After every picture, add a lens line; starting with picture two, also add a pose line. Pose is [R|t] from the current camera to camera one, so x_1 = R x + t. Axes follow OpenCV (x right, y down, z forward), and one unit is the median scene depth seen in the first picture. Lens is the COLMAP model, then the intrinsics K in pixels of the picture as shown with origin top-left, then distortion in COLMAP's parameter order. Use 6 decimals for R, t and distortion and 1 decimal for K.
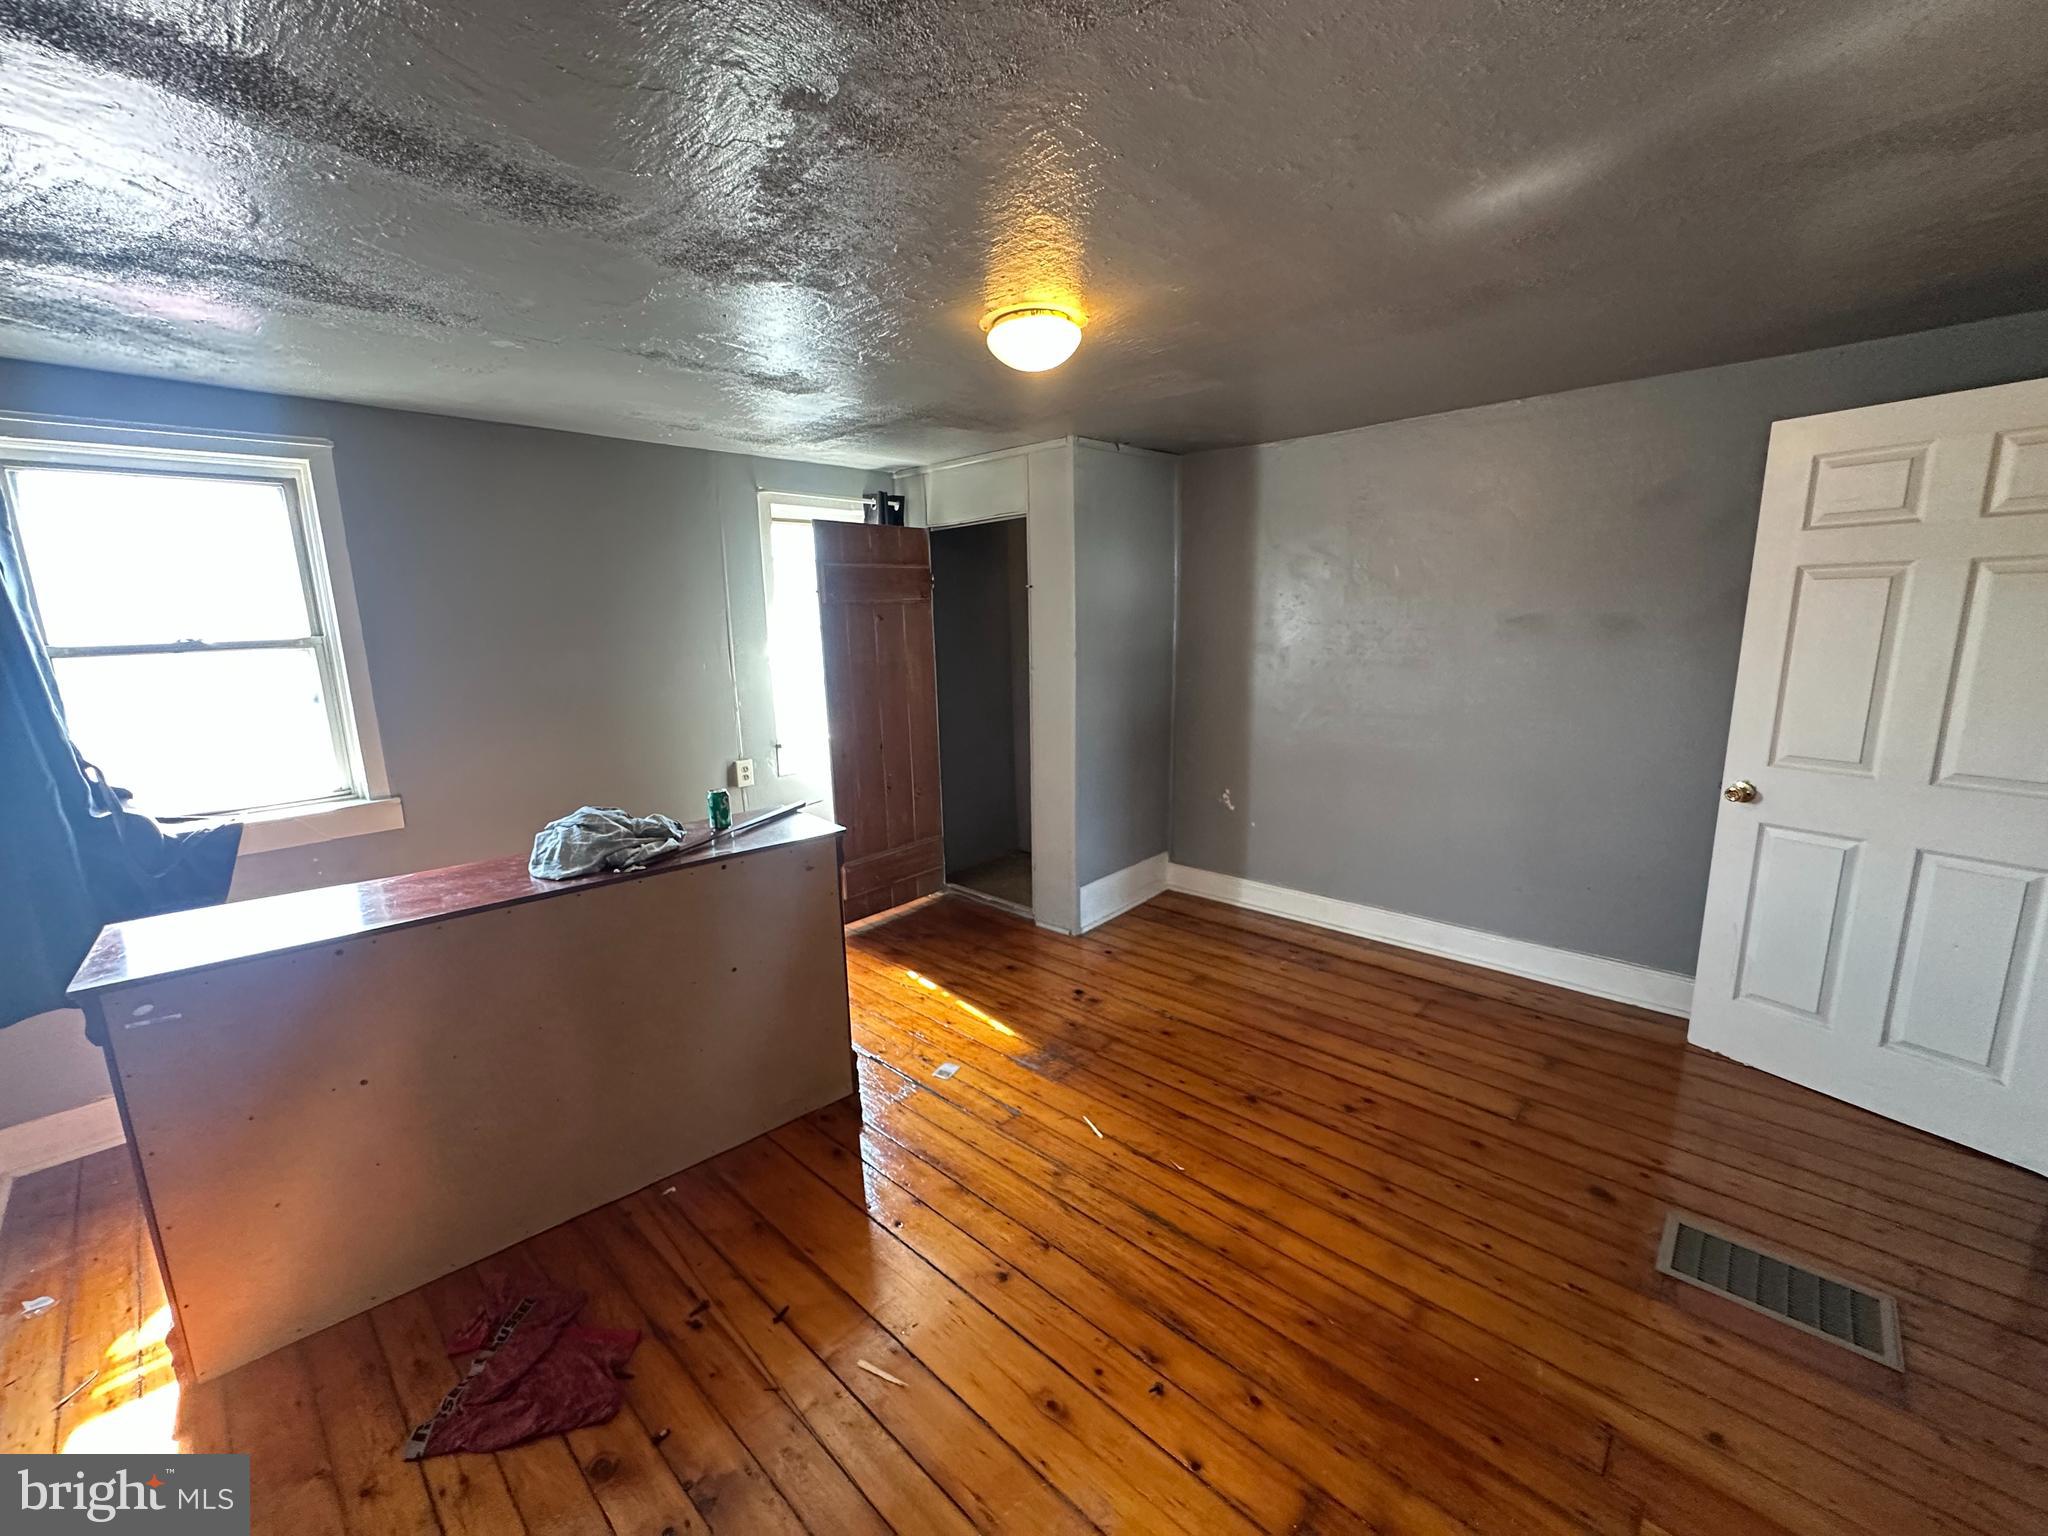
lens RADIAL K [[819.6, 0, 1025.9], [0, 819.6, 768.4], [0, 0, 1]] dist [-0.010203, -0.000065]
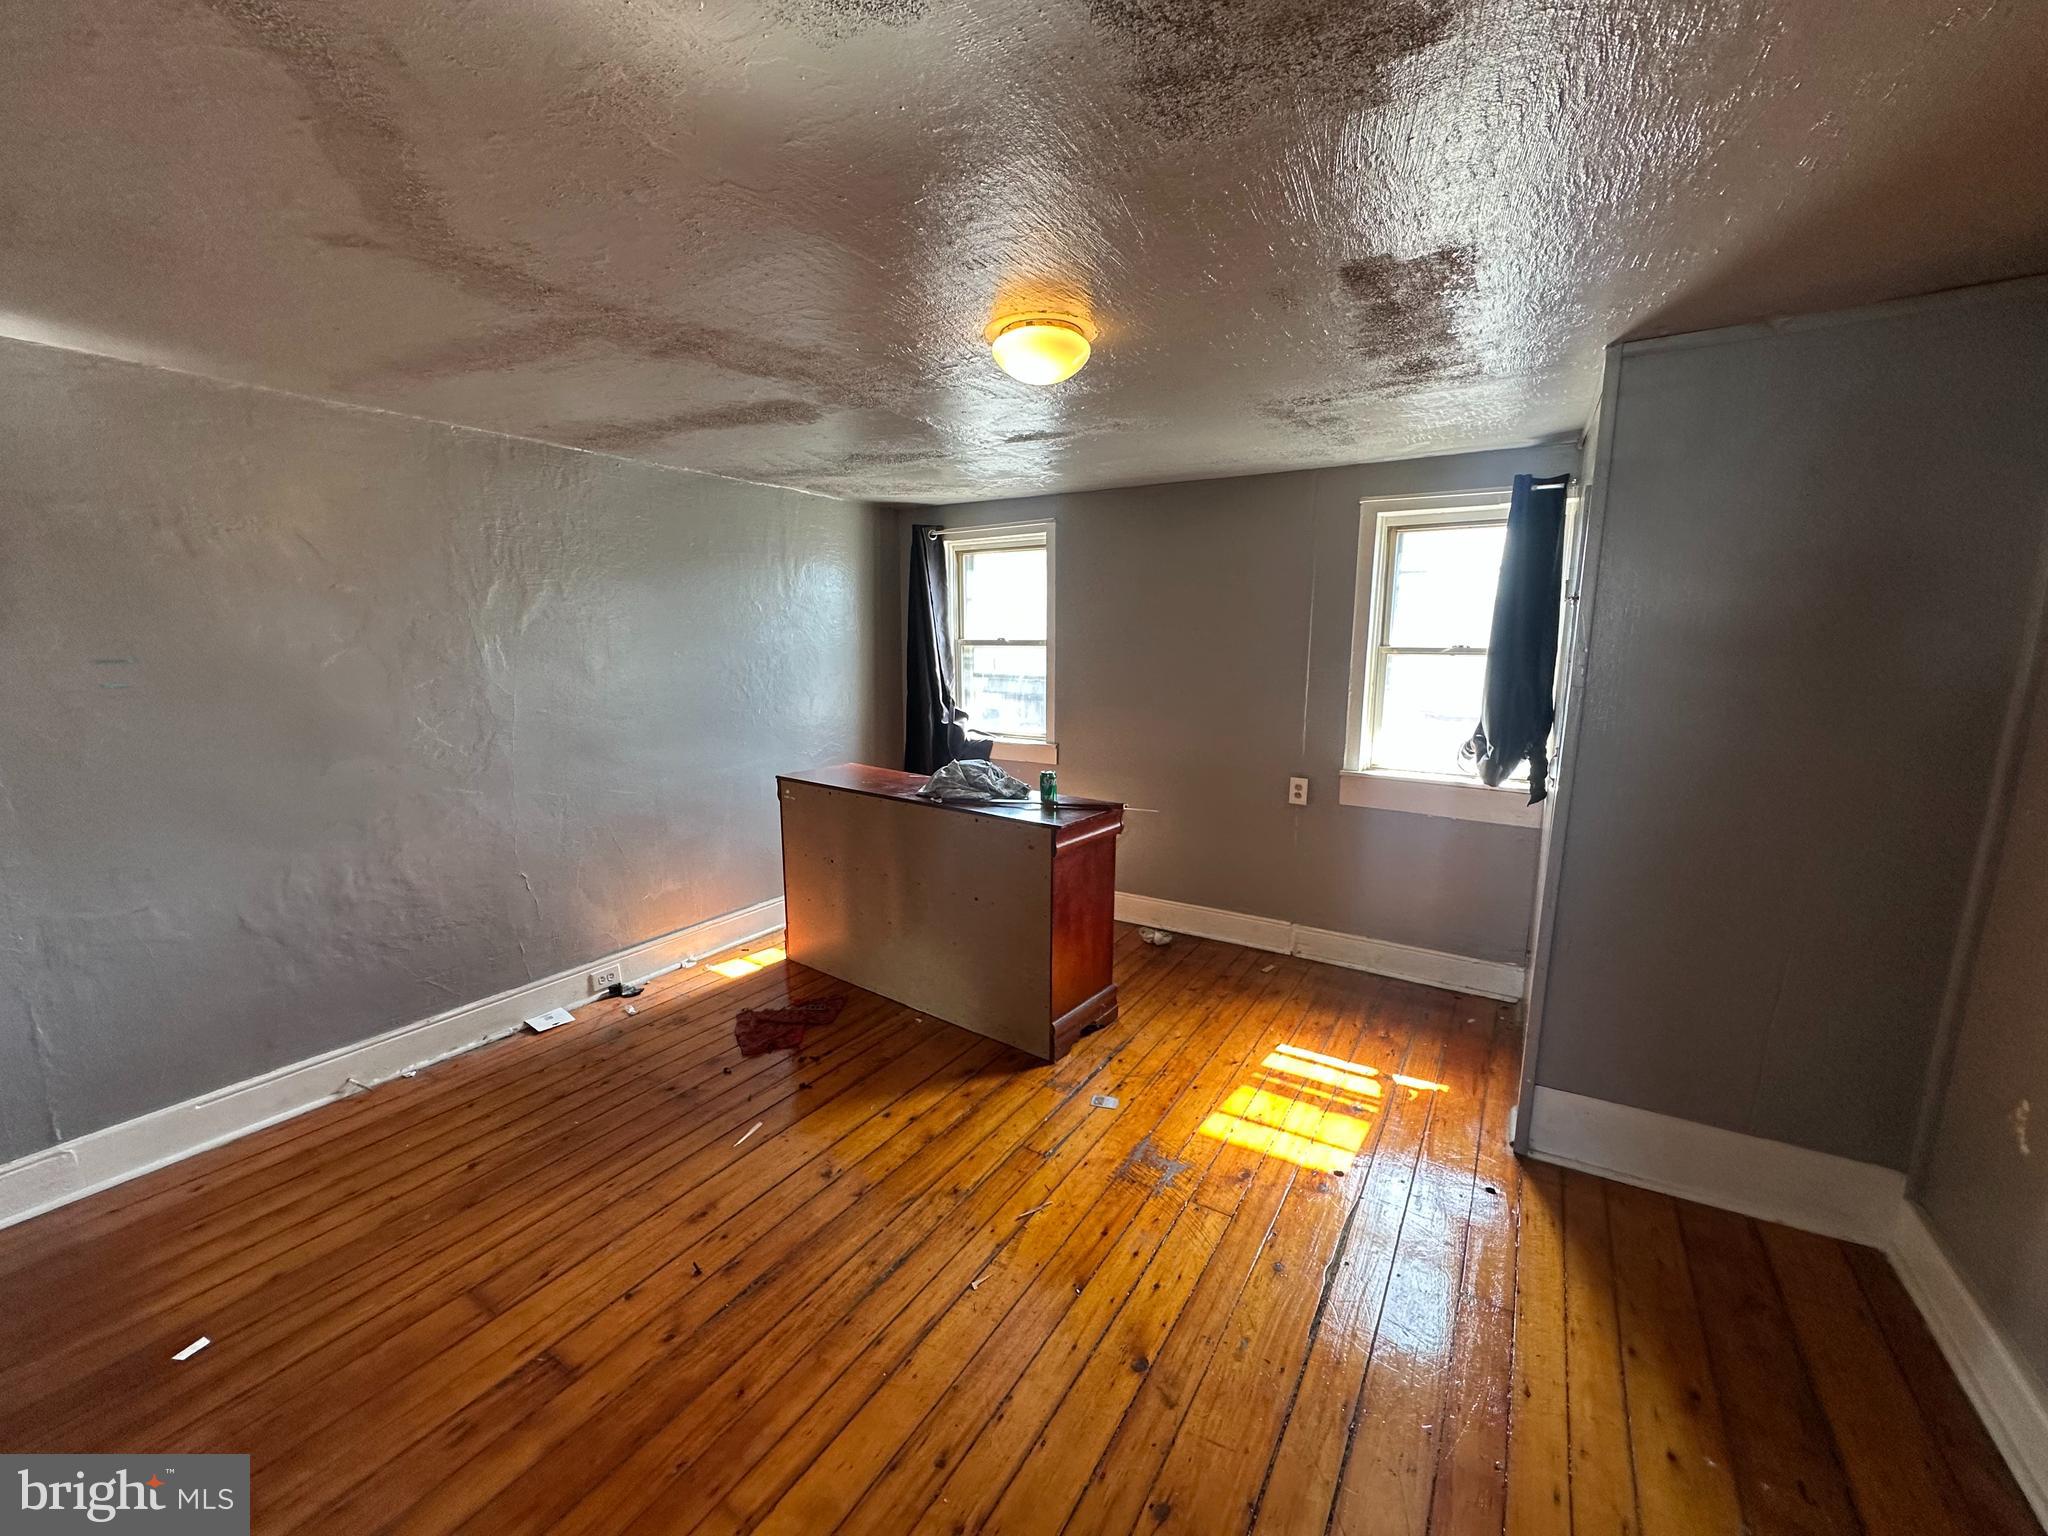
lens RADIAL K [[819.6, 0, 1026.2], [0, 819.6, 770.3], [0, 0, 1]] dist [-0.010203, -0.000065]
pose [[0.189723, 0.185397, -0.964175, 1.043301], [-0.192236, 0.970018, 0.148694, -0.195939], [0.962835, 0.157139, 0.219674, 0.876152]]
